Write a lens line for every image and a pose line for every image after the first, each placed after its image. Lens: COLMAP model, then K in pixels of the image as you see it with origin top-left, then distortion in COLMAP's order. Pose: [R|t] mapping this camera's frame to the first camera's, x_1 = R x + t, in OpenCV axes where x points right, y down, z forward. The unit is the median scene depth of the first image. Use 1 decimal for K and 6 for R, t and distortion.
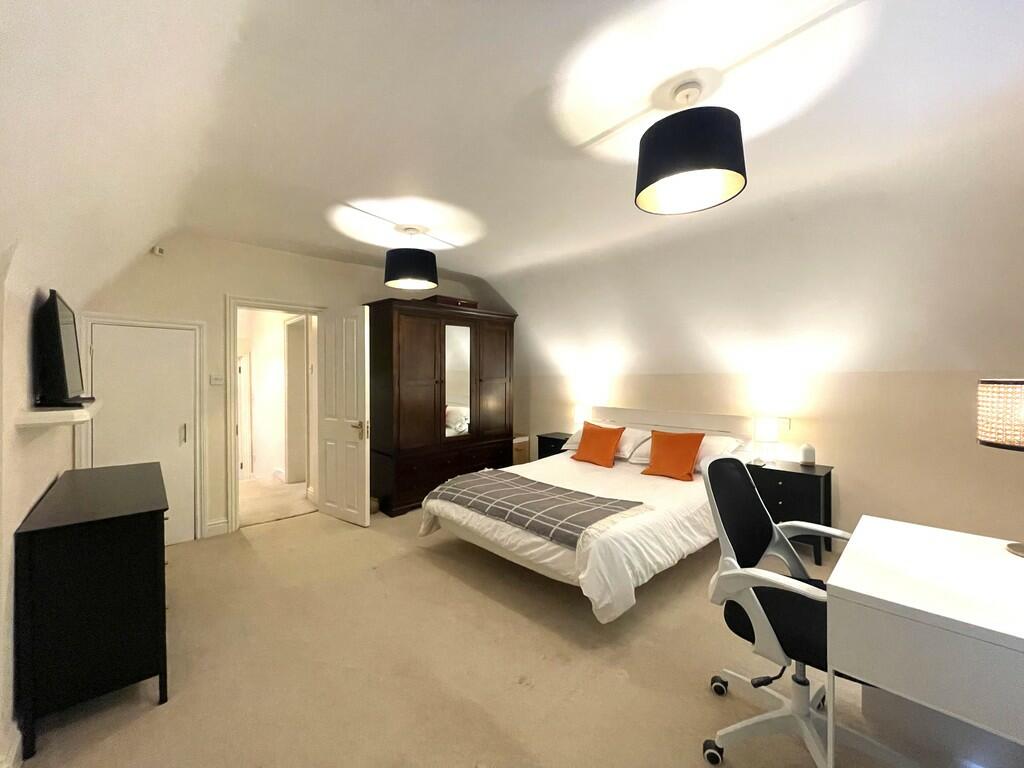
lens RADIAL K [[415.0, 0, 521.2], [0, 415.0, 383.7], [0, 0, 1]] dist [-0.005964, 0.000251]
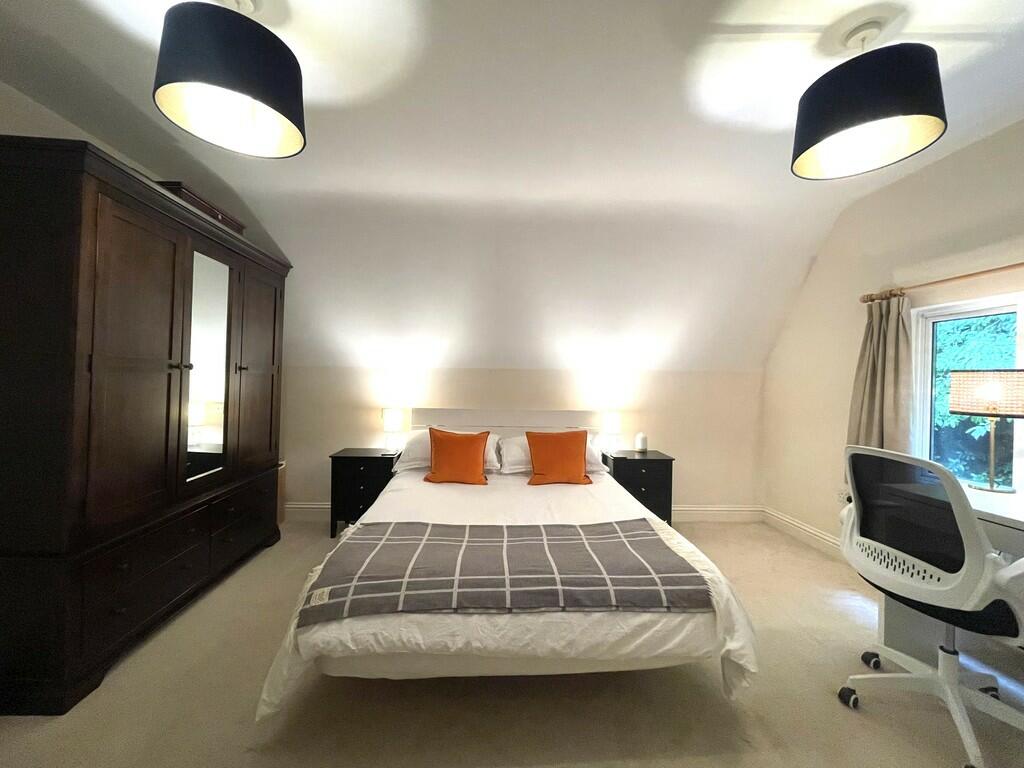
lens RADIAL K [[415.0, 0, 506.7], [0, 415.0, 379.6], [0, 0, 1]] dist [-0.005964, 0.000251]
pose [[0.659554, 0.019122, 0.751414, -0.429093], [-0.004629, 0.999761, -0.021379, 0.028572], [-0.751643, 0.010622, 0.659485, 0.570979]]
